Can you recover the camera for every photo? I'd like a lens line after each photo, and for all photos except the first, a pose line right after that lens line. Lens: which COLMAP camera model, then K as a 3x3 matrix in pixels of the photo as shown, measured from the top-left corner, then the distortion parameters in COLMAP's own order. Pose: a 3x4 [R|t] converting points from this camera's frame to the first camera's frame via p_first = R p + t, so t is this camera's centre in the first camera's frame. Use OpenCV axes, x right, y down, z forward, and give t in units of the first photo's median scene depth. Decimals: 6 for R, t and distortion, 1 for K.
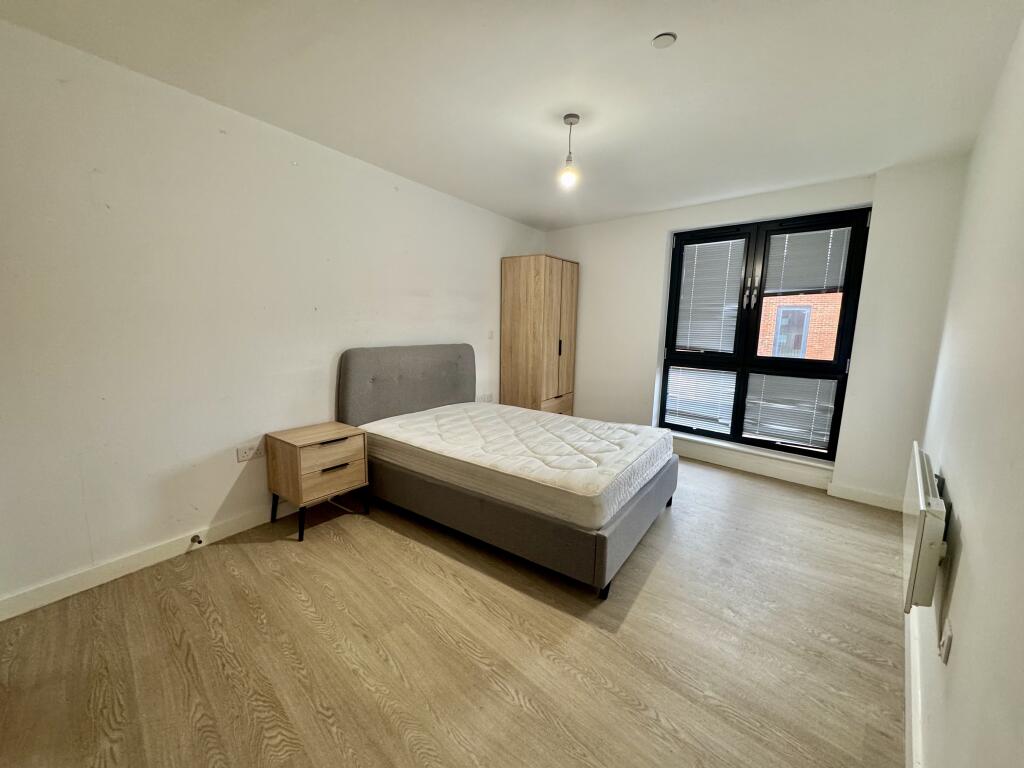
lens RADIAL K [[410.0, 0, 511.3], [0, 410.0, 380.4], [0, 0, 1]] dist [-0.008858, -0.000160]
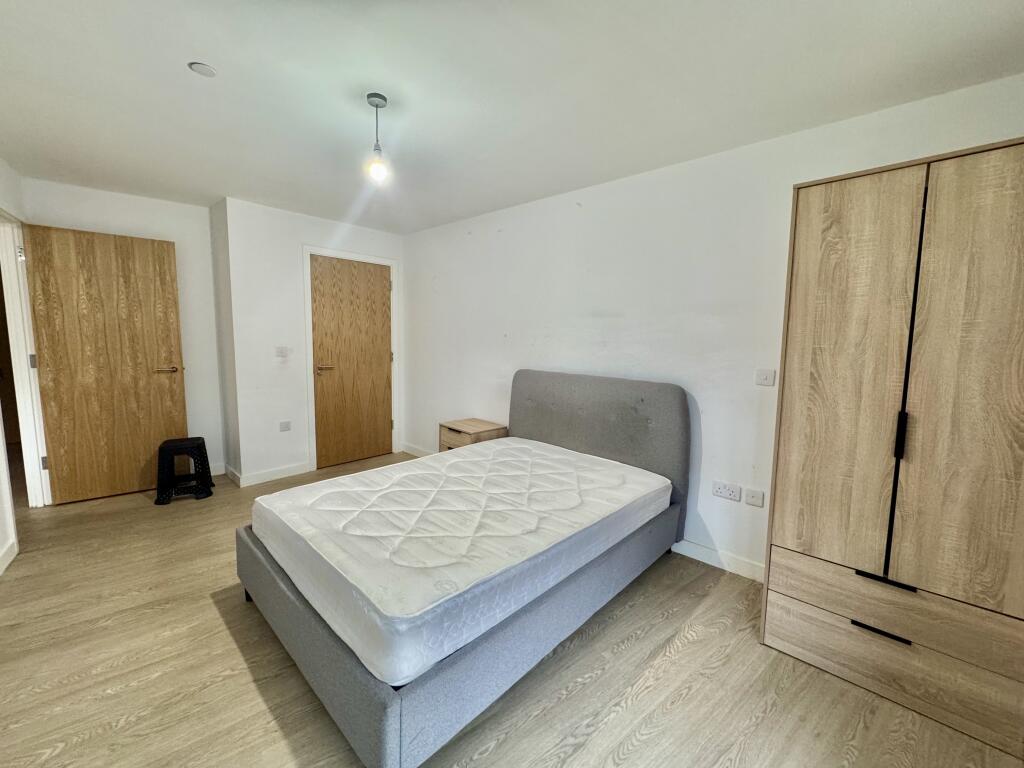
lens RADIAL K [[410.0, 0, 511.3], [0, 410.0, 380.4], [0, 0, 1]] dist [-0.008858, -0.000160]
pose [[-0.147309, 0.089993, -0.984988, 0.584030], [-0.160738, 0.980436, 0.113616, -0.134801], [0.975942, 0.175062, -0.129962, 0.890136]]
